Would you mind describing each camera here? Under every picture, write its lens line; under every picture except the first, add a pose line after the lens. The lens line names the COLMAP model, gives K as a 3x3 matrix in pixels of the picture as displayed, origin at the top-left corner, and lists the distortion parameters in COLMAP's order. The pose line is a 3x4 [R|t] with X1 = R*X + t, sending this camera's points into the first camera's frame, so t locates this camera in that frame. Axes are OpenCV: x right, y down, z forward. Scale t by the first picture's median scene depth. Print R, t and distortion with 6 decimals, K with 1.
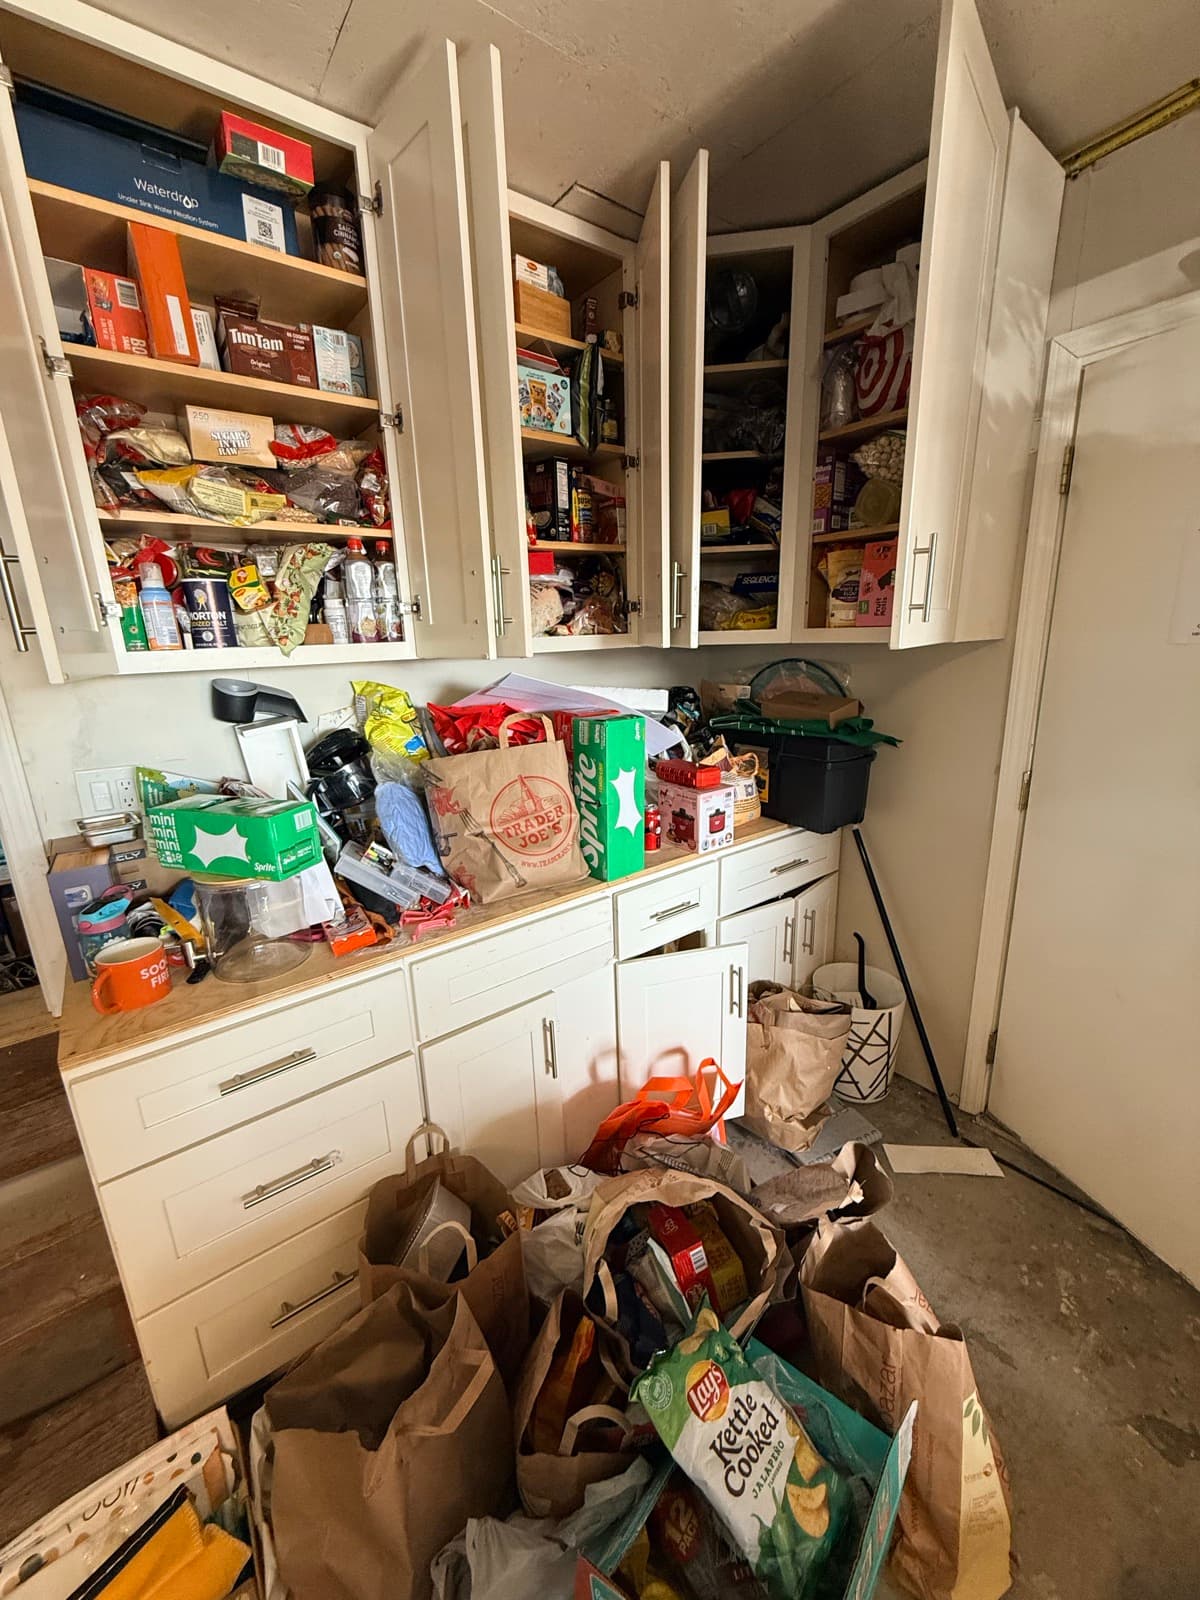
lens RADIAL K [[632.4, 0, 600.0], [0, 632.4, 800.0], [0, 0, 1]] dist [0.000987, -0.000936]
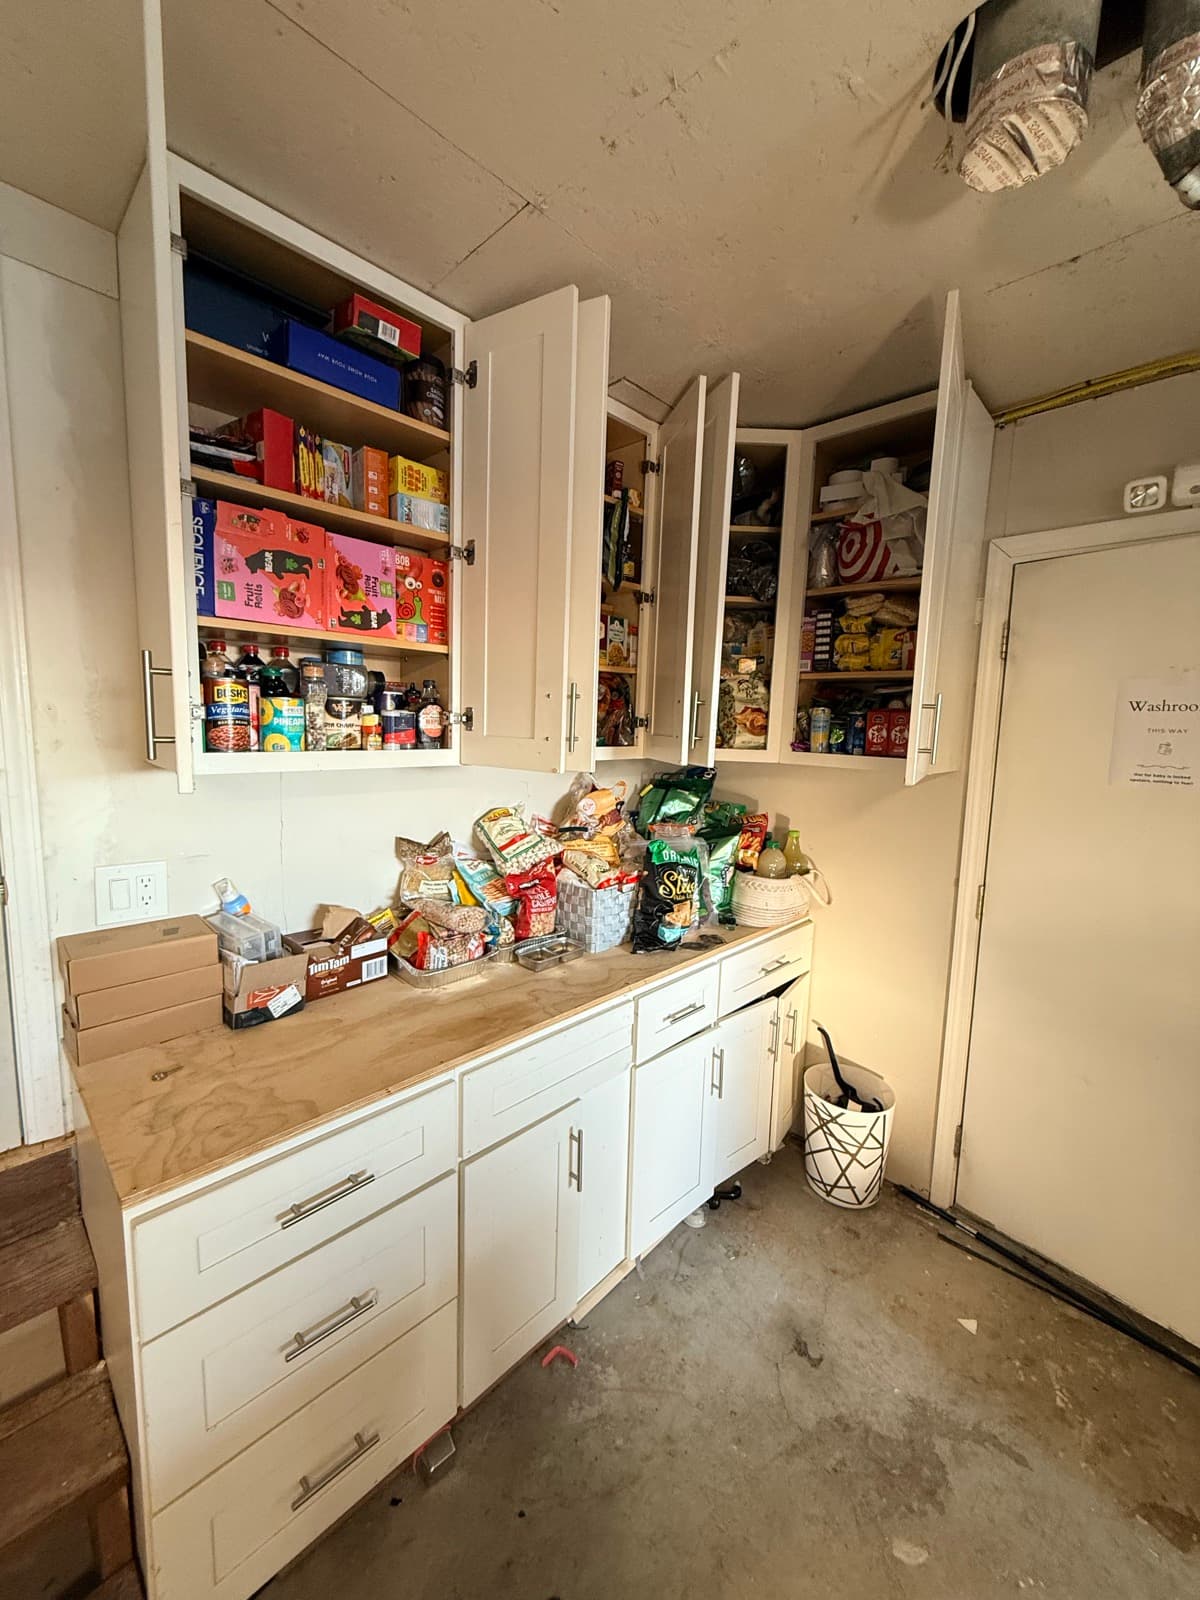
lens RADIAL K [[632.4, 0, 600.0], [0, 632.4, 800.0], [0, 0, 1]] dist [0.000987, -0.000936]
pose [[0.988127, 0.042918, 0.147524, -0.220061], [-0.022994, 0.990687, -0.134200, -0.033362], [-0.151909, 0.129215, 0.979912, -0.049299]]
